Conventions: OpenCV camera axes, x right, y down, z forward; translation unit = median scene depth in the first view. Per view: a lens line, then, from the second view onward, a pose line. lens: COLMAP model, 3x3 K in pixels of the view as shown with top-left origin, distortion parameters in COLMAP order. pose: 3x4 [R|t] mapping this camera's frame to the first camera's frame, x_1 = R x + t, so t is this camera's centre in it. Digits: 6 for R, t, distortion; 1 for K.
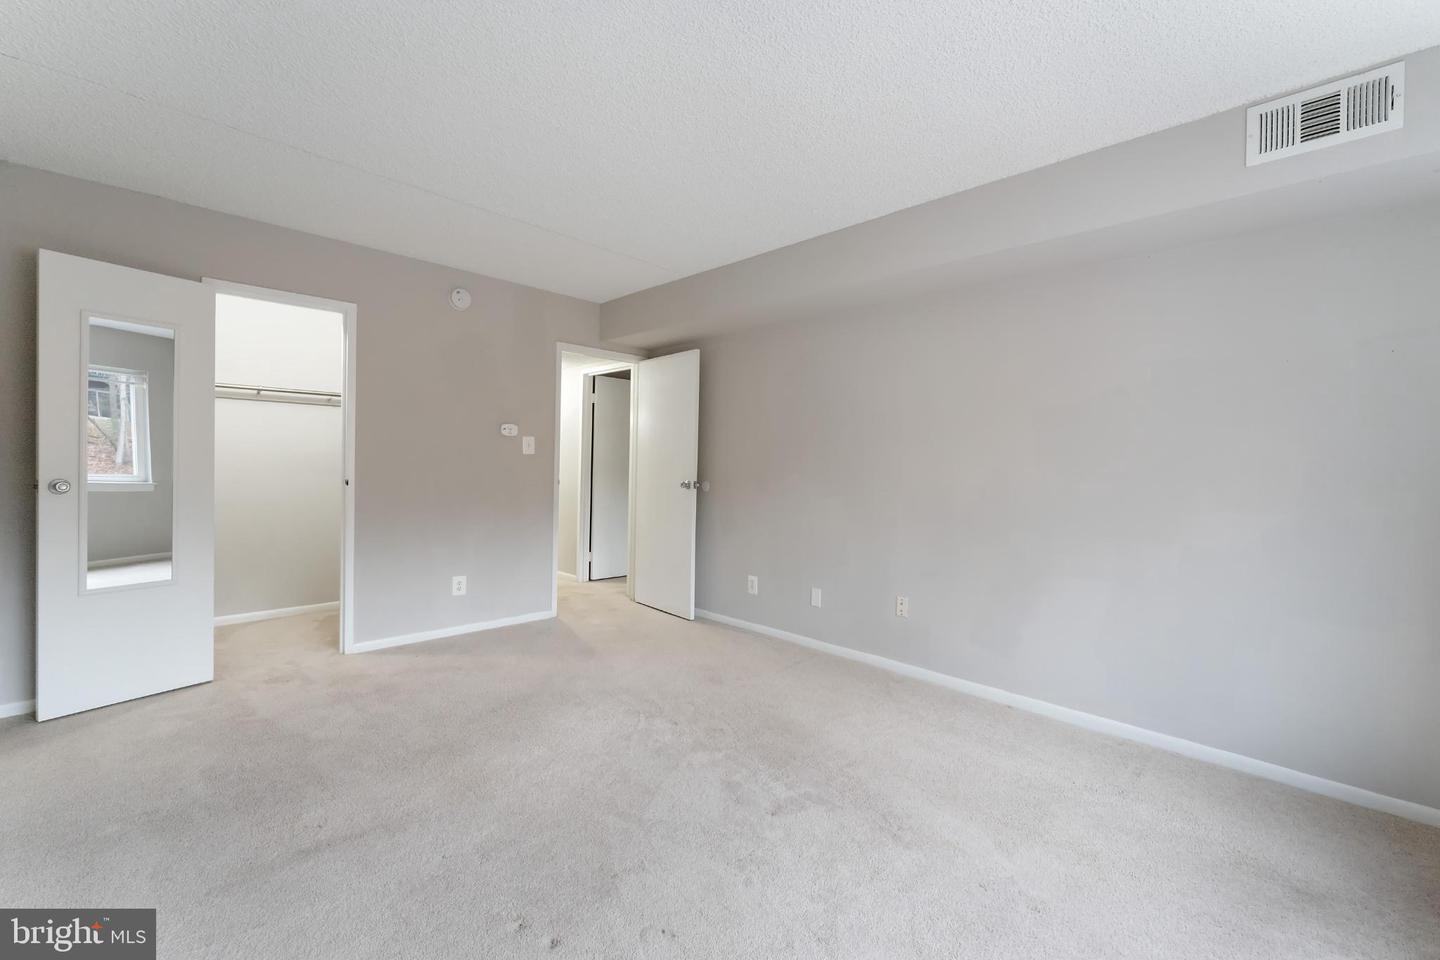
lens RADIAL K [[583.8, 0, 714.8], [0, 583.8, 464.7], [0, 0, 1]] dist [-0.003831, -0.000143]
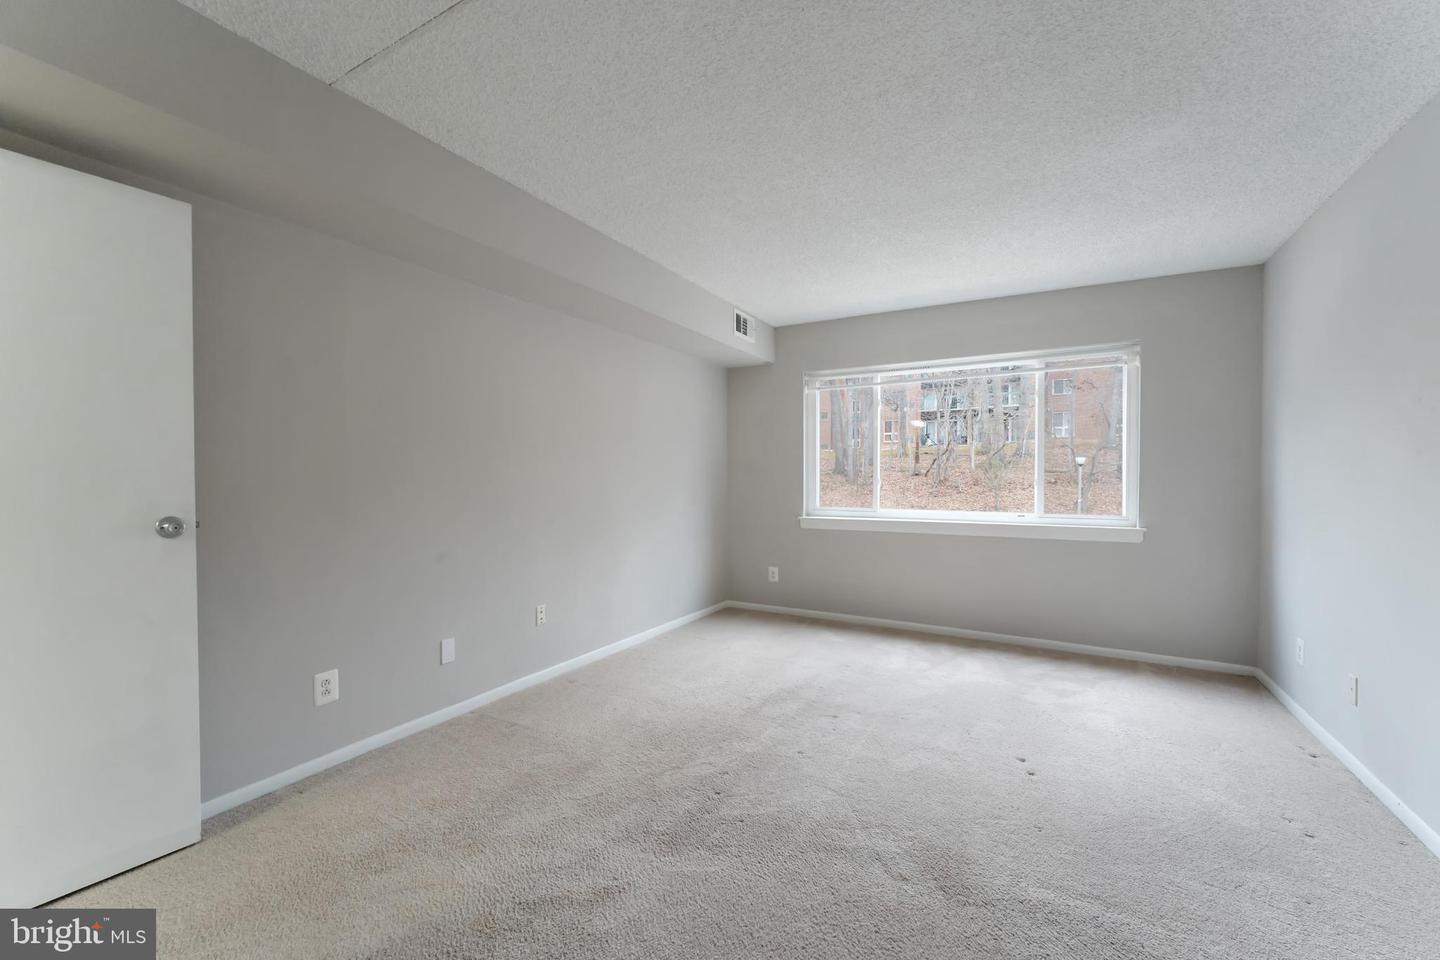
lens RADIAL K [[583.8, 0, 714.8], [0, 583.8, 464.7], [0, 0, 1]] dist [-0.003831, -0.000143]
pose [[-0.266461, -0.000188, 0.963846, -0.594899], [-0.001653, 0.999999, -0.000261, -0.008821], [-0.963844, -0.001662, -0.266461, 0.820167]]
